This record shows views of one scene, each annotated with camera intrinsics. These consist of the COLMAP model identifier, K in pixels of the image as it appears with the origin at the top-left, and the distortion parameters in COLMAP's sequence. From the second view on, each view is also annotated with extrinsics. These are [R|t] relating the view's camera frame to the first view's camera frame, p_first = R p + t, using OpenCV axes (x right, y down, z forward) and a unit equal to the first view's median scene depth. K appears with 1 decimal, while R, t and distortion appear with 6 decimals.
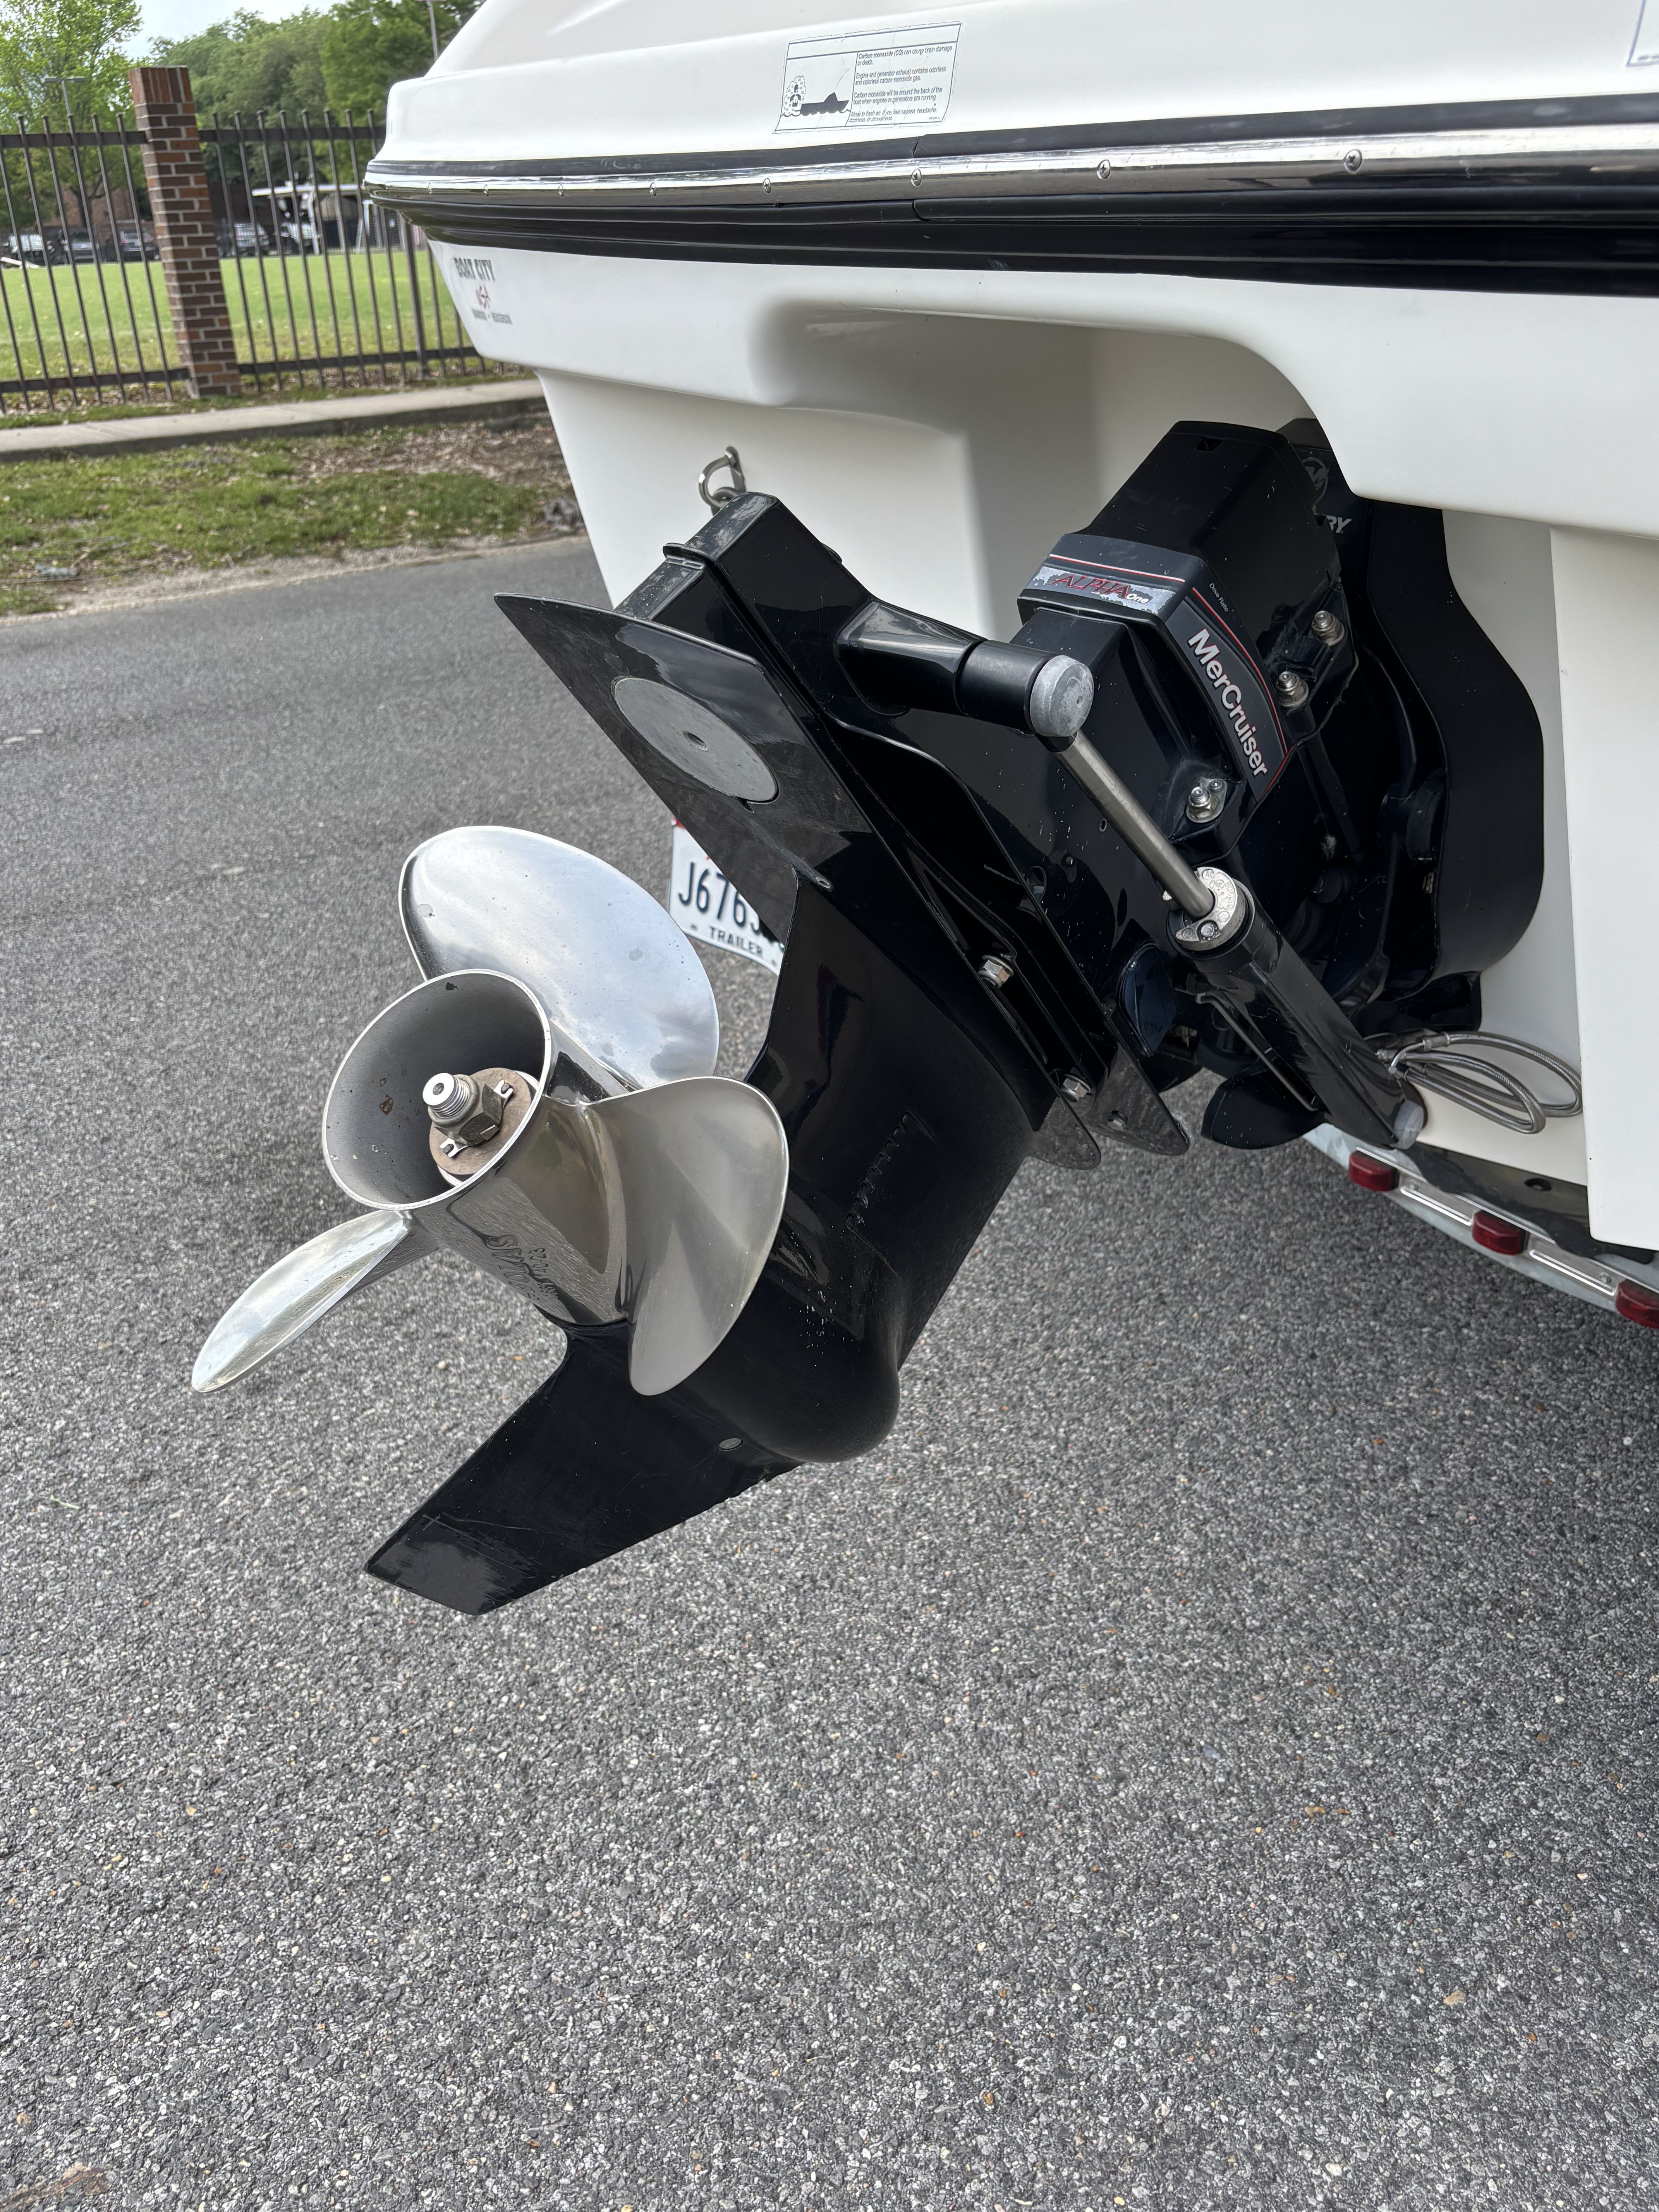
lens RADIAL K [[1761.7, 0, 832.2], [0, 1761.7, 1106.0], [0, 0, 1]] dist [-0.002076, -0.008636]
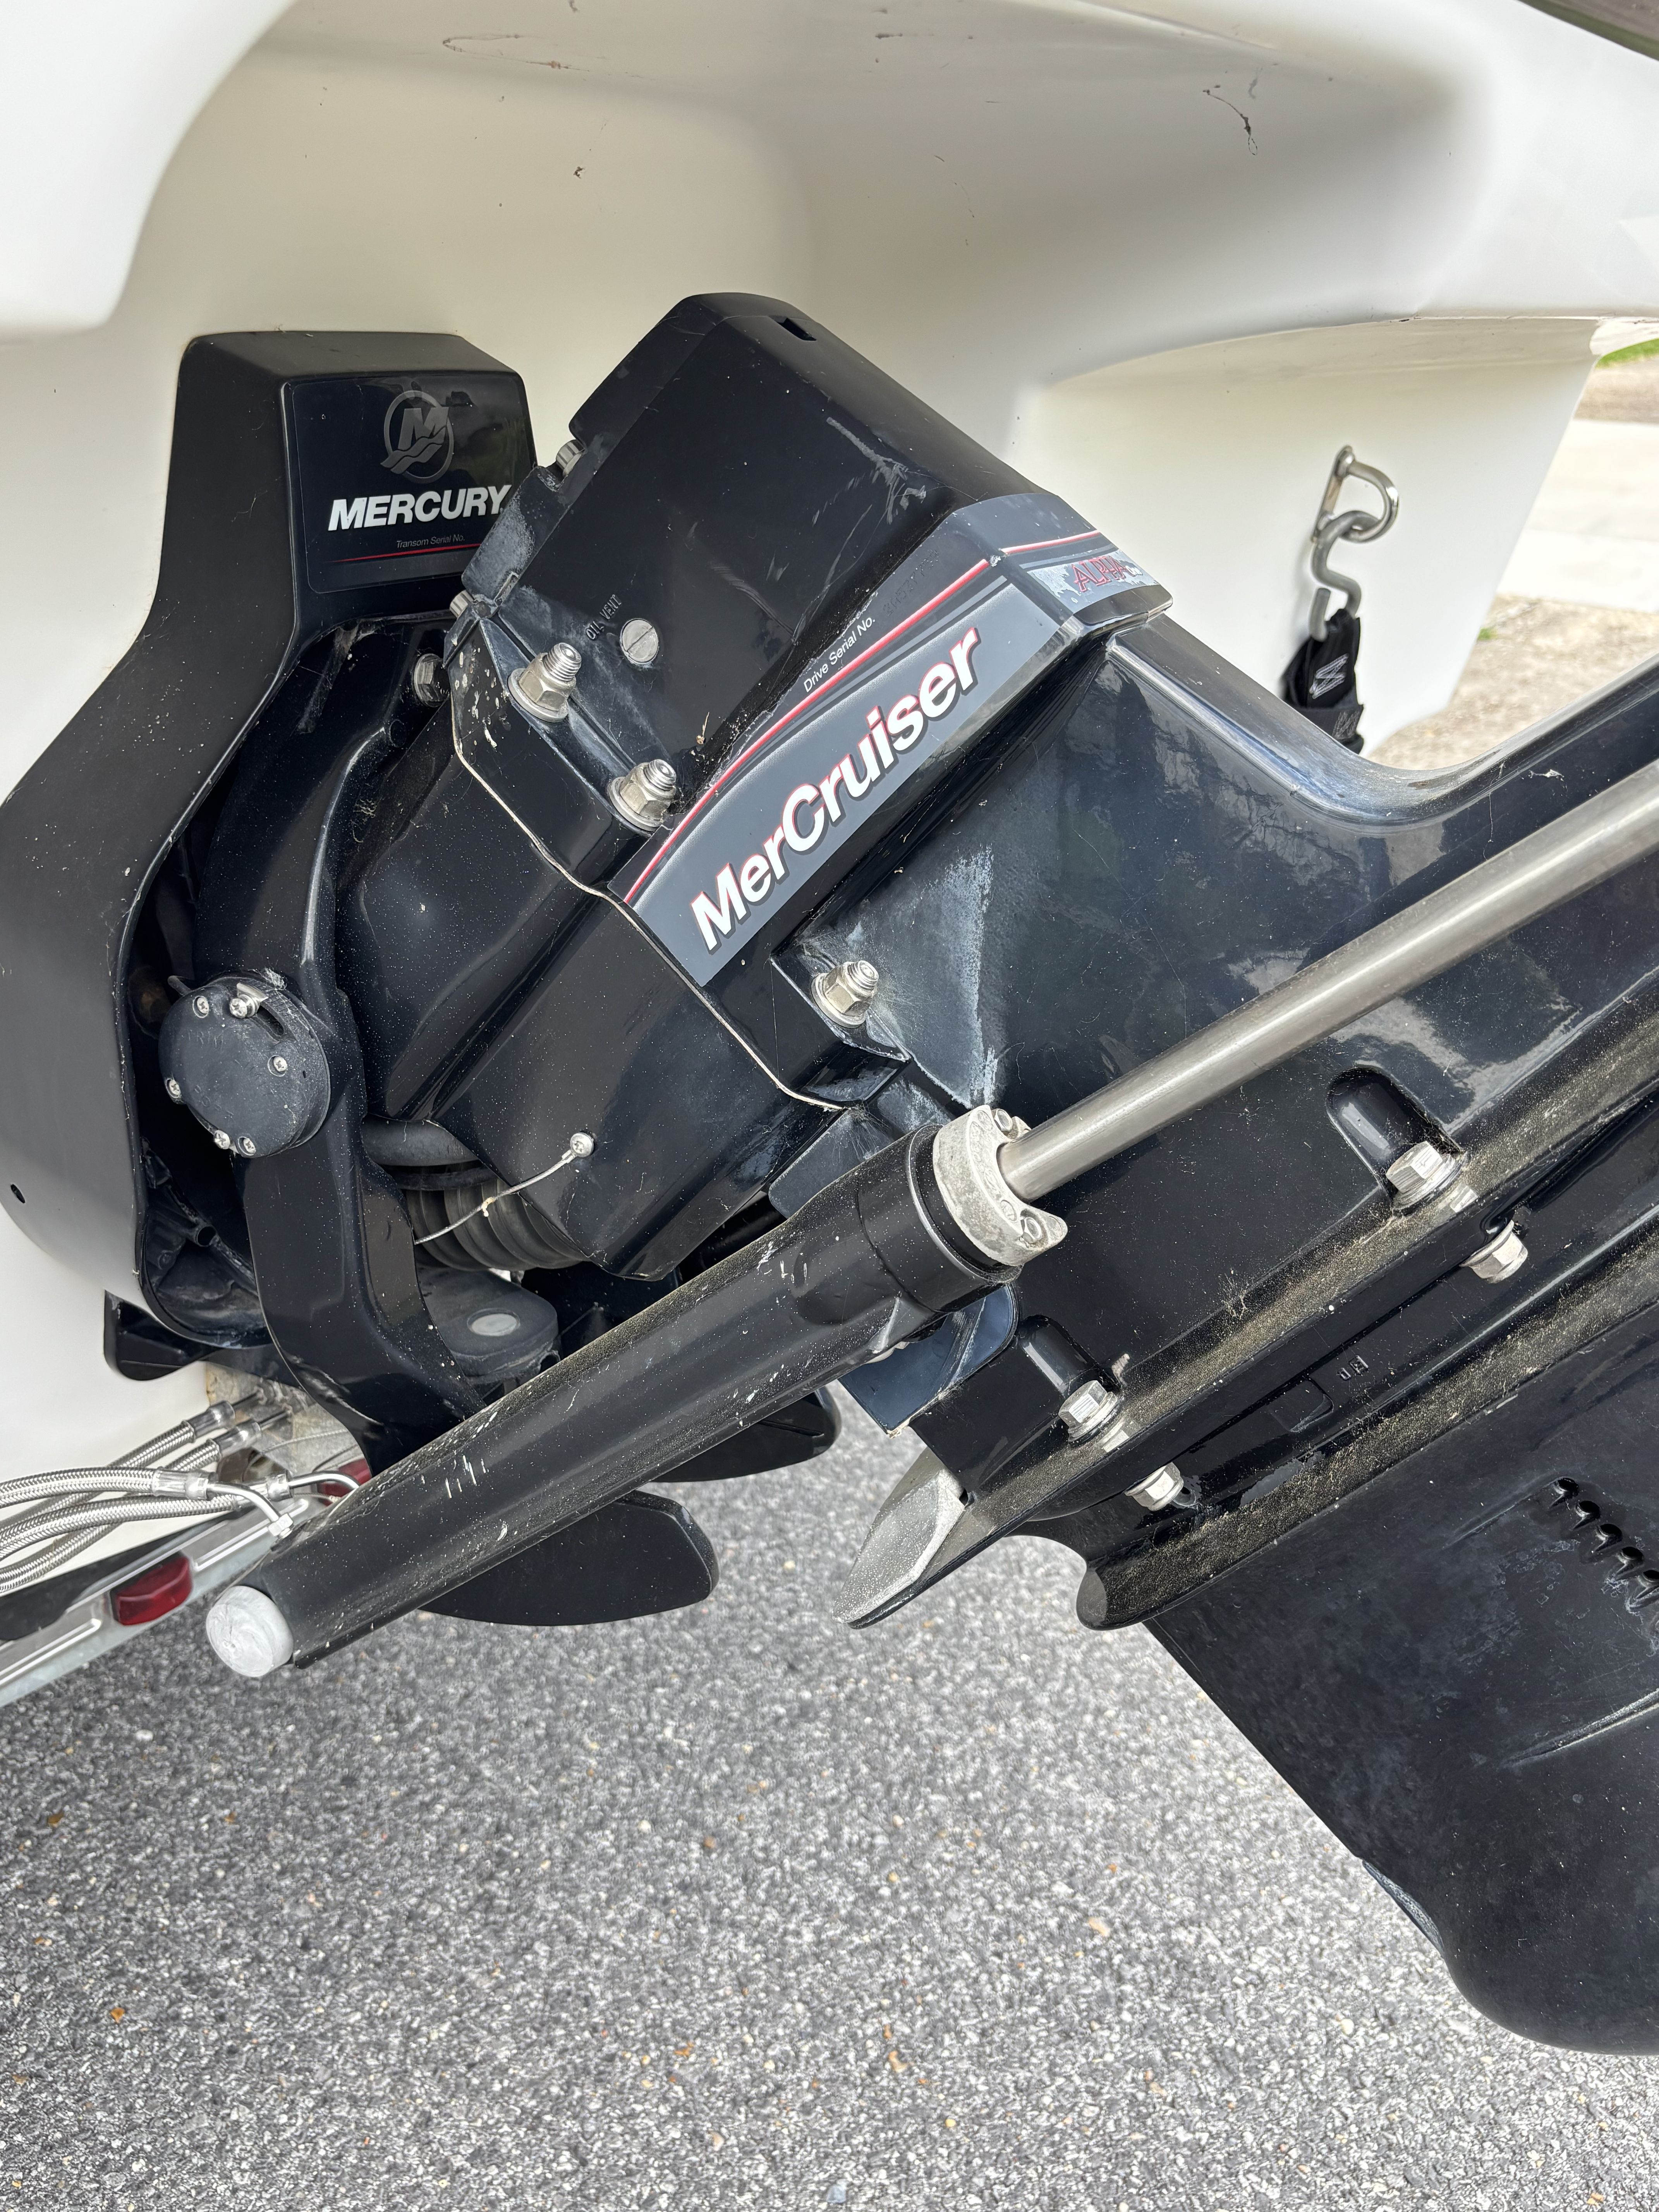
lens RADIAL K [[1761.7, 0, 831.1], [0, 1761.7, 1107.2], [0, 0, 1]] dist [-0.002076, -0.008636]
pose [[-0.275262, -0.392176, 0.877741, -0.266237], [0.441912, 0.759220, 0.477806, -0.347173], [-0.853783, 0.519406, -0.035677, 0.879021]]
